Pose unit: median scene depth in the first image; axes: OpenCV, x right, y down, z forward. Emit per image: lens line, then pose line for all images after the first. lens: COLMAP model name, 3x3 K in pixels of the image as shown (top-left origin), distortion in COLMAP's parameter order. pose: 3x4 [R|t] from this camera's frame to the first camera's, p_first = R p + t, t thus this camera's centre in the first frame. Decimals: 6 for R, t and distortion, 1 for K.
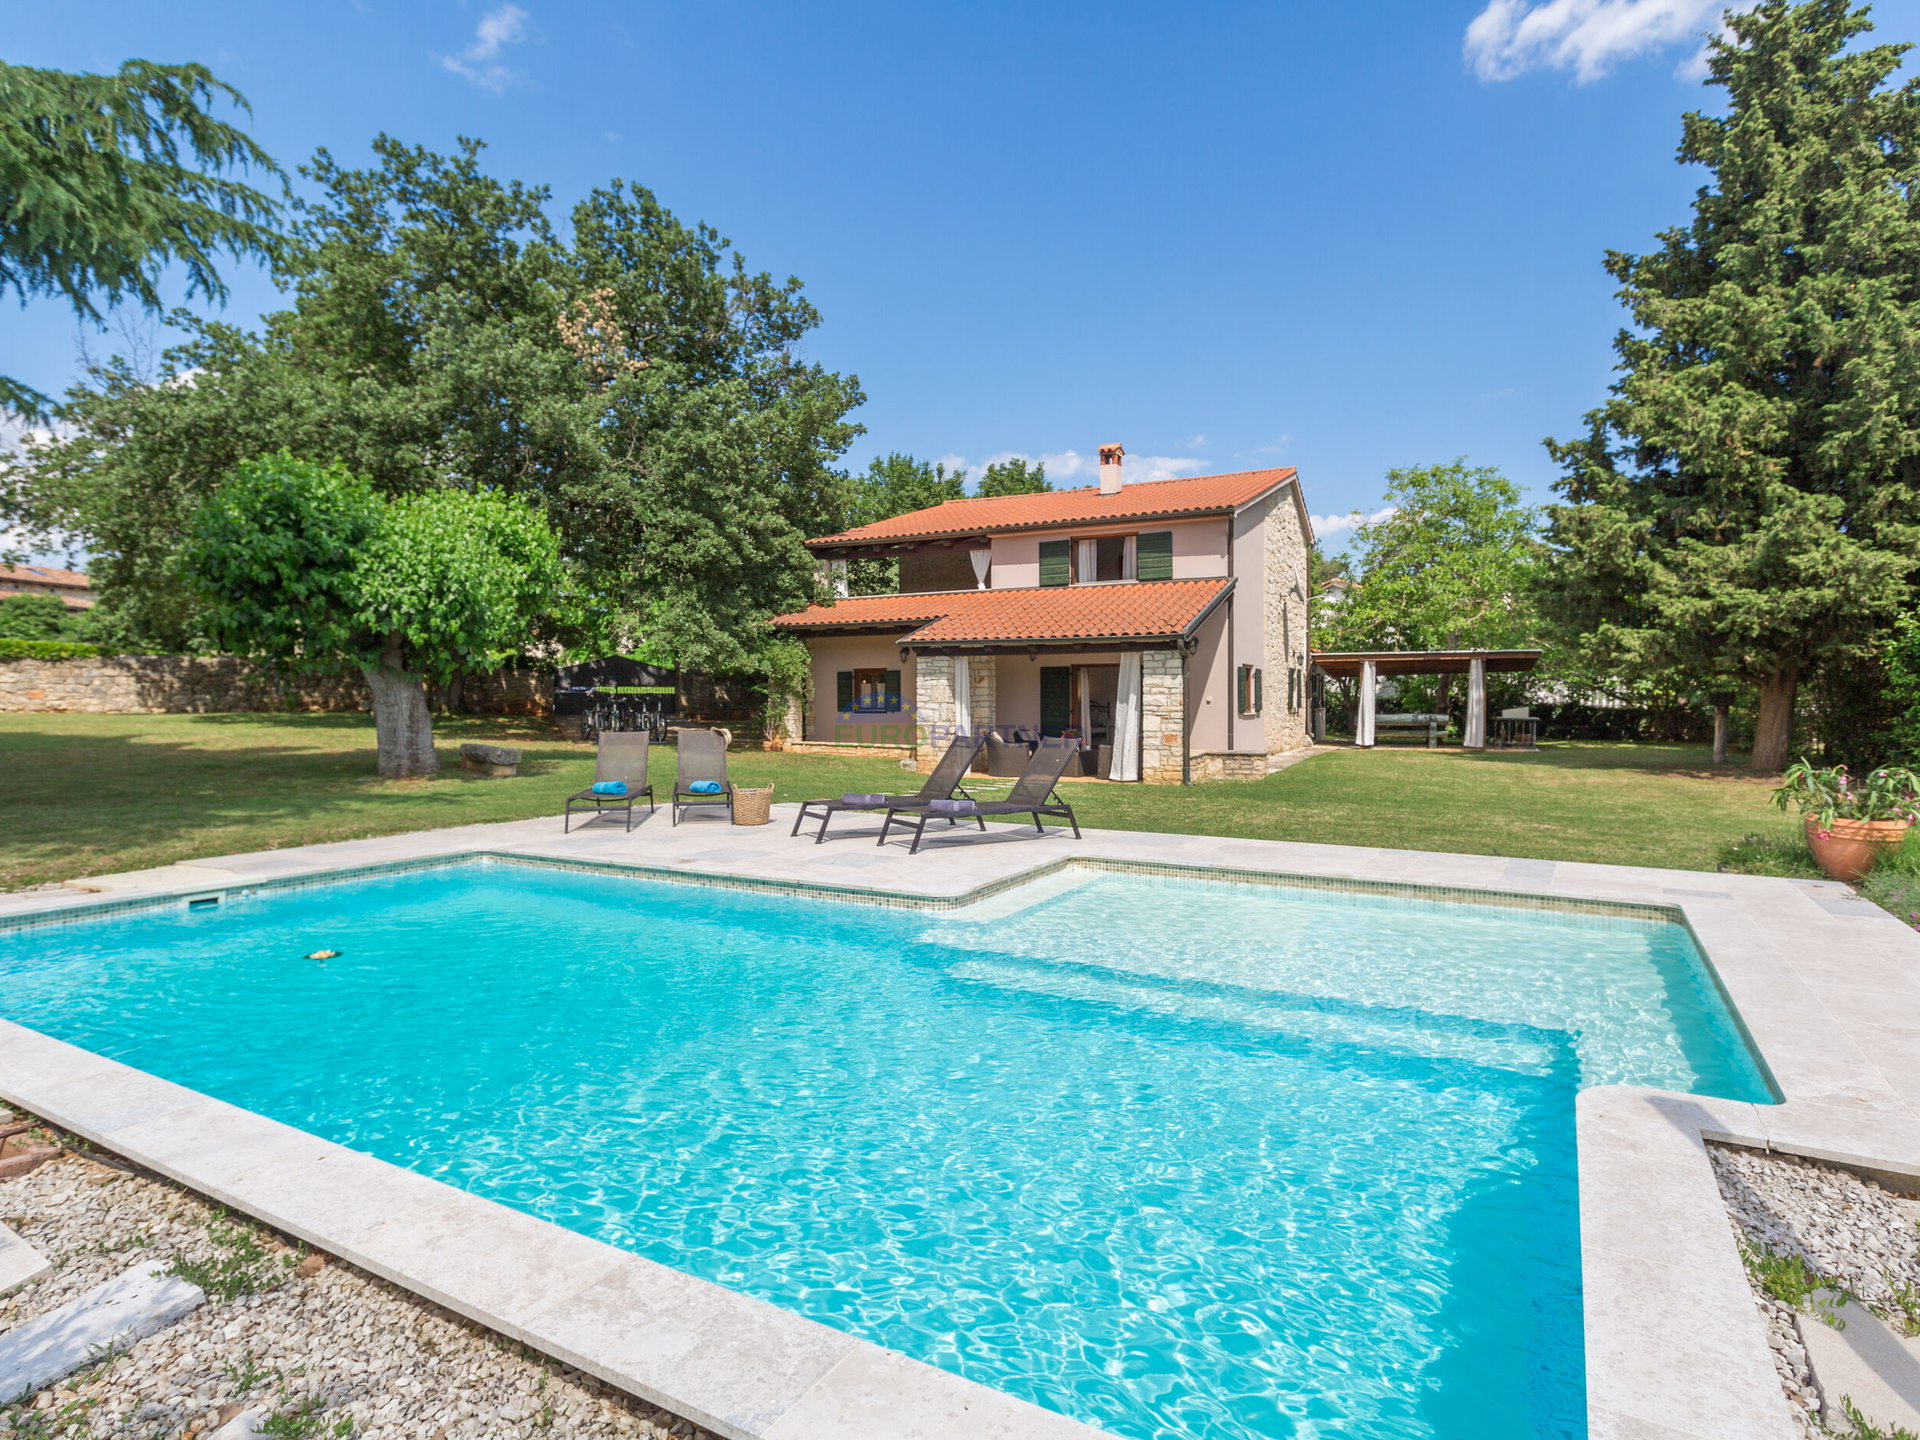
lens RADIAL K [[974.1, 0, 951.8], [0, 974.1, 711.3], [0, 0, 1]] dist [-0.002635, -0.000499]
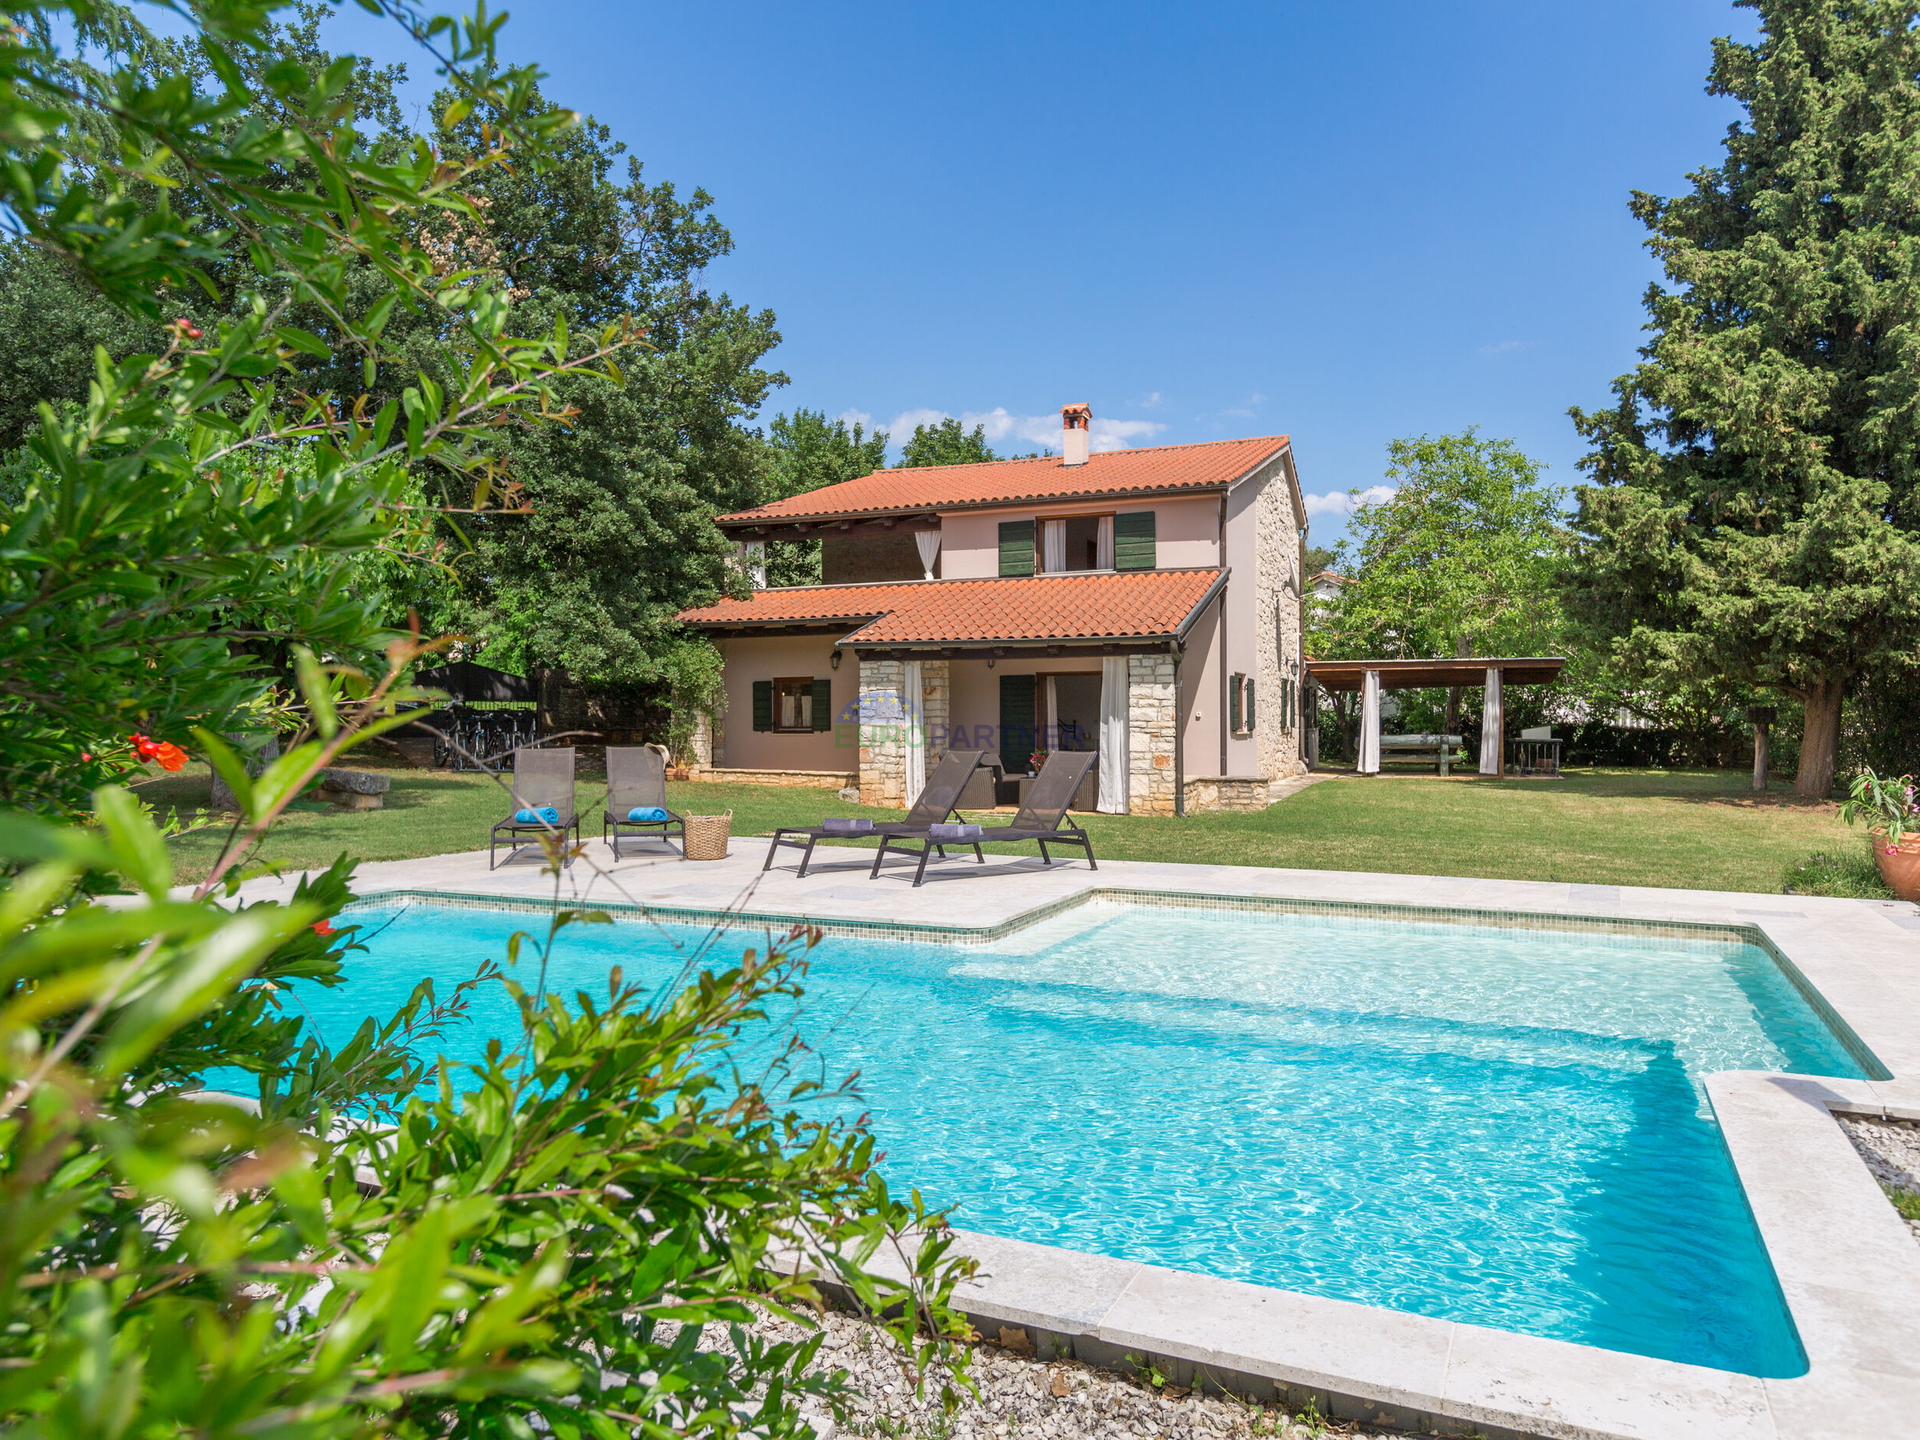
lens RADIAL K [[1281.3, 0, 963.6], [0, 1281.3, 724.7], [0, 0, 1]] dist [0.000720, -0.003703]
pose [[0.992829, -0.007127, 0.119327, -0.054482], [0.009078, 0.999834, -0.015816, 0.009881], [-0.119194, 0.016785, 0.992729, -0.046615]]
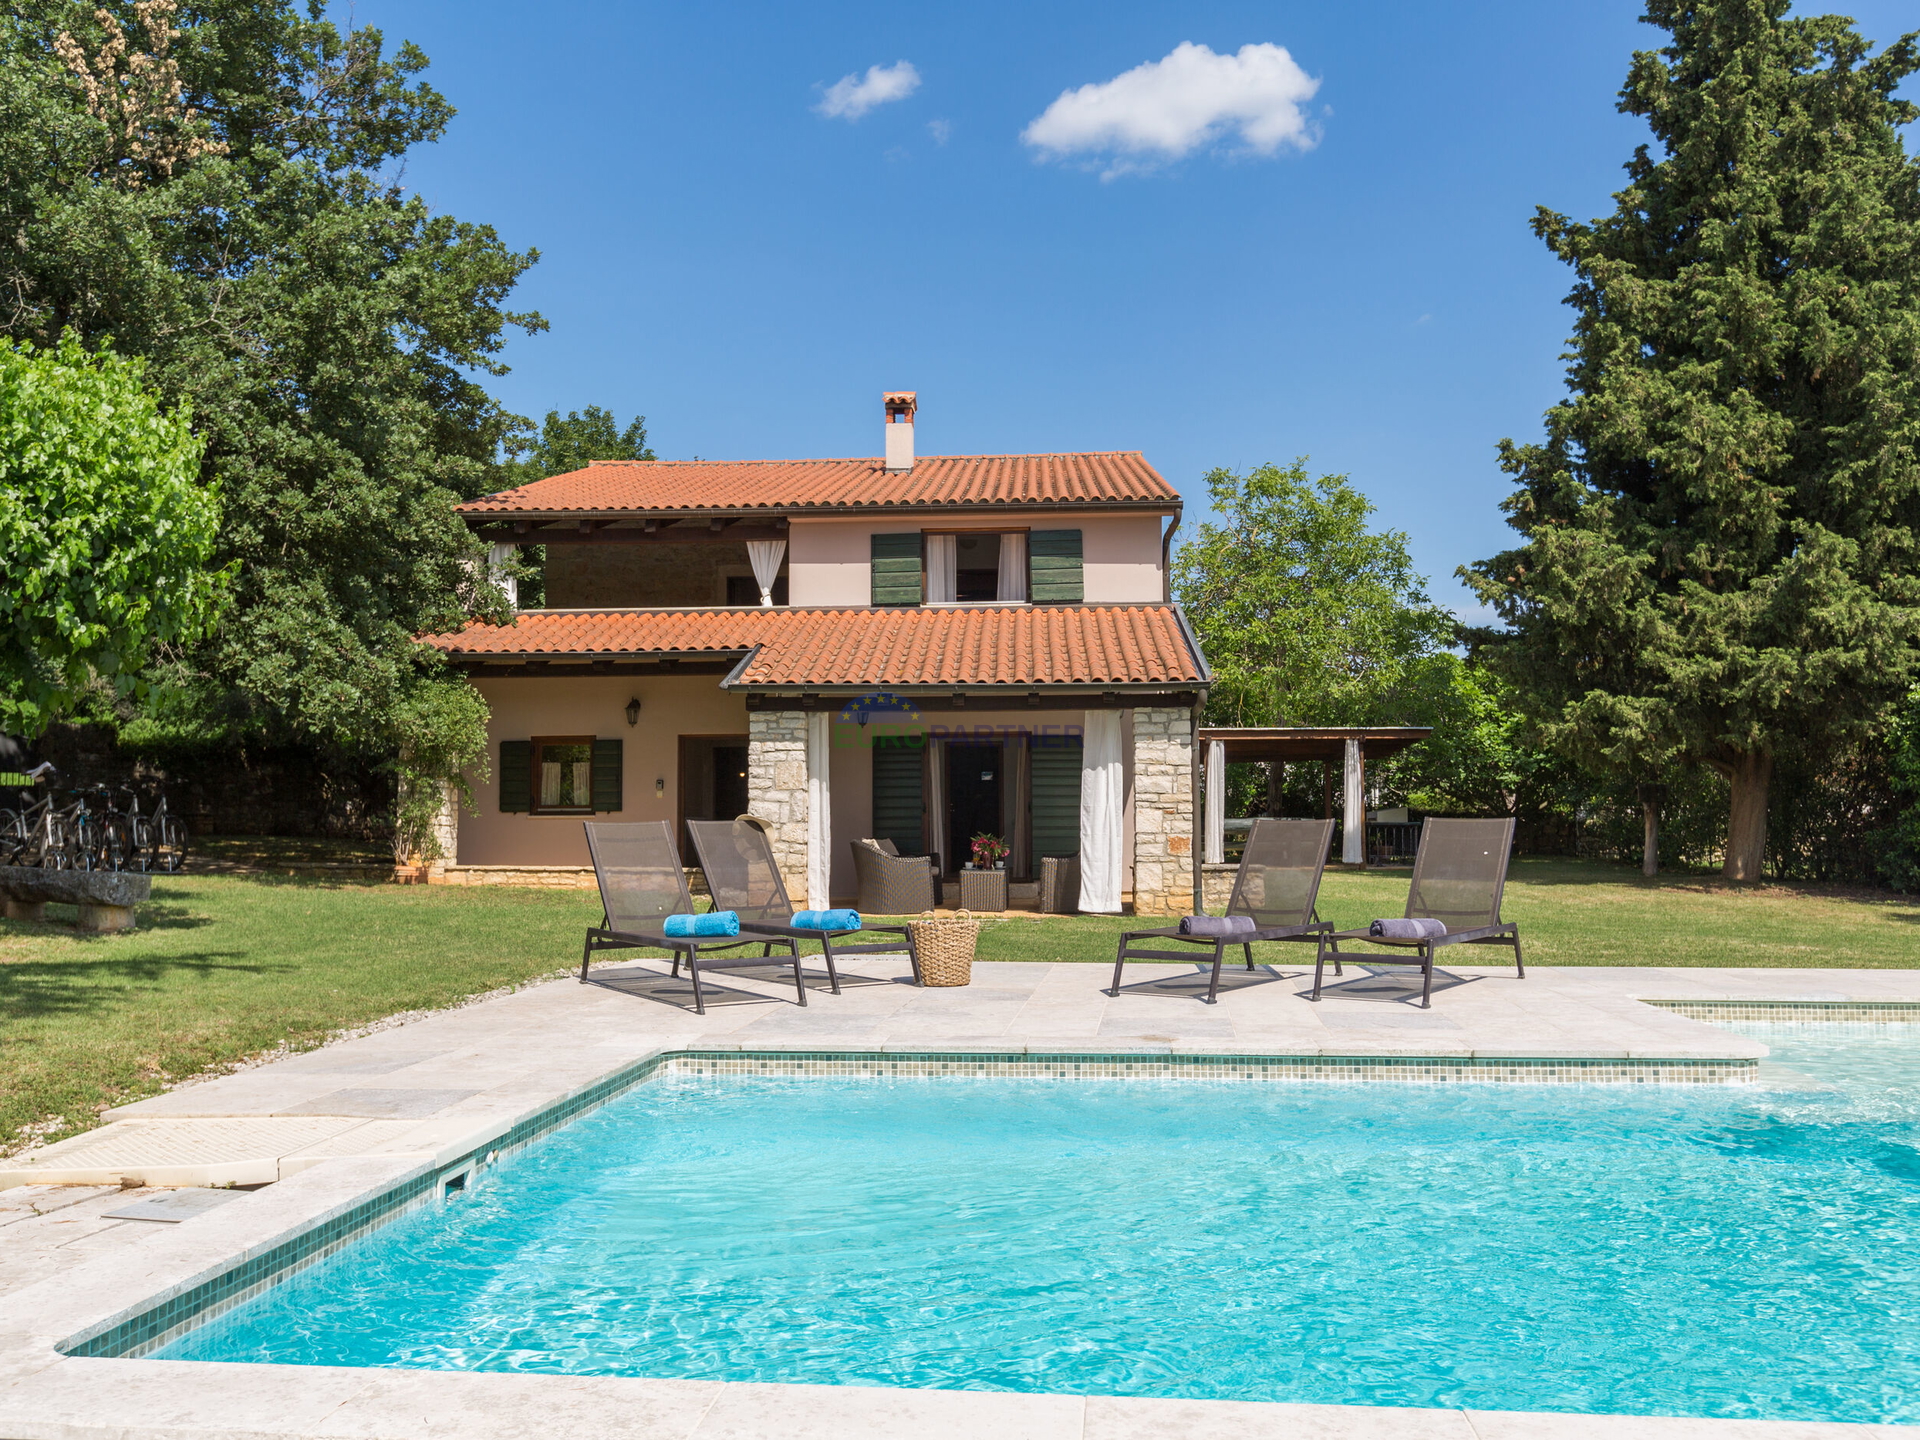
lens RADIAL K [[1585.9, 0, 1000.0], [0, 1585.9, 718.3], [0, 0, 1]] dist [0.005461, 0.007045]
pose [[0.908337, 0.015765, 0.417942, -0.253379], [0.015936, 0.997259, -0.072252, 0.014388], [-0.417936, 0.072289, 0.905596, 0.078284]]
